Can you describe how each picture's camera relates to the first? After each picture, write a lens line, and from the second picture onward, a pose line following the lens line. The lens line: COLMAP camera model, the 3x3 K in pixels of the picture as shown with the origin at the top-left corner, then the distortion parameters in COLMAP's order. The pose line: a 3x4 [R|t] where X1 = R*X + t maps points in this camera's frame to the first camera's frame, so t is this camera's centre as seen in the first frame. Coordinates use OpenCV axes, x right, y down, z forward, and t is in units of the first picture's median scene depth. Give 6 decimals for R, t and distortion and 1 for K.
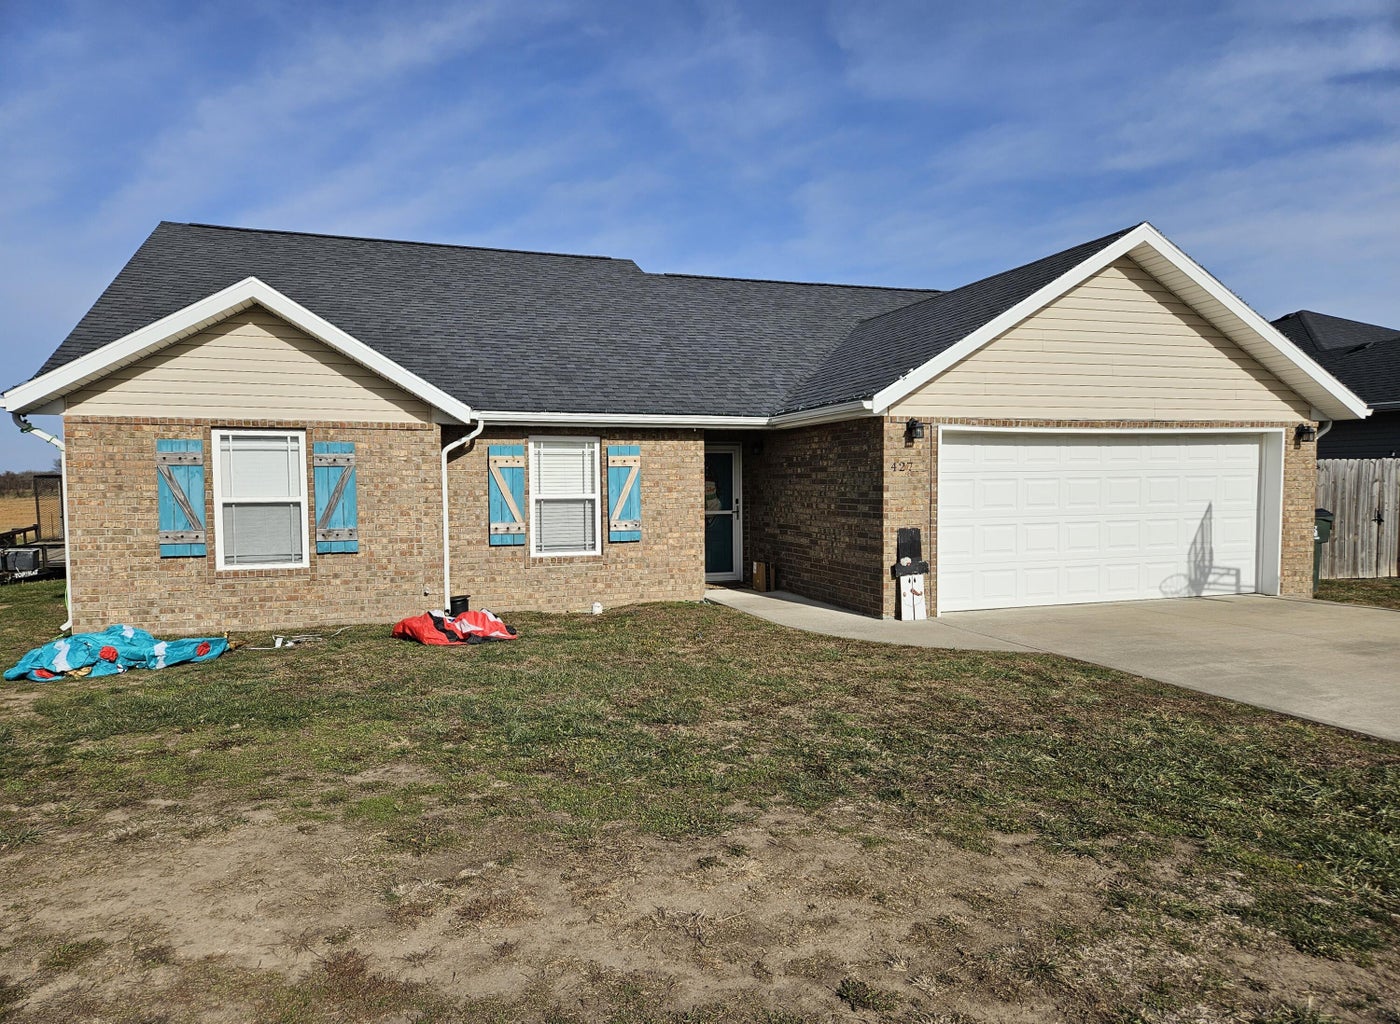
lens RADIAL K [[930.5, 0, 700.0], [0, 930.5, 512.0], [0, 0, 1]] dist [0.077344, -0.073549]
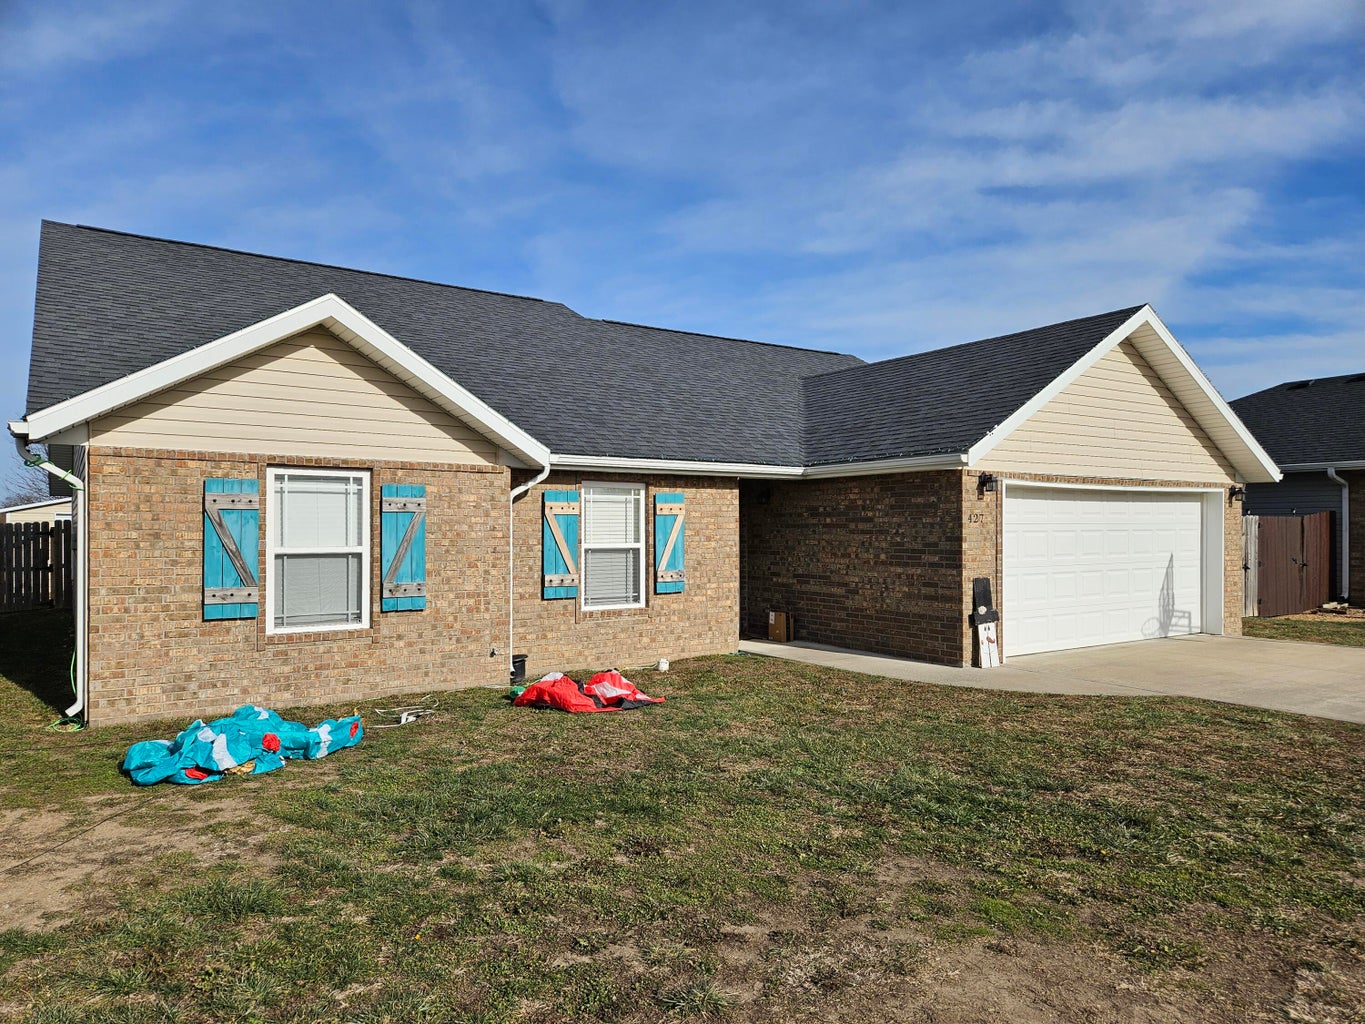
lens RADIAL K [[916.2, 0, 676.7], [0, 916.2, 521.0], [0, 0, 1]] dist [0.081493, -0.072784]
pose [[0.964018, 0.009428, 0.265671, -0.369505], [0.000644, 0.999285, -0.037799, -0.007458], [-0.265837, 0.036610, 0.963323, 0.099942]]
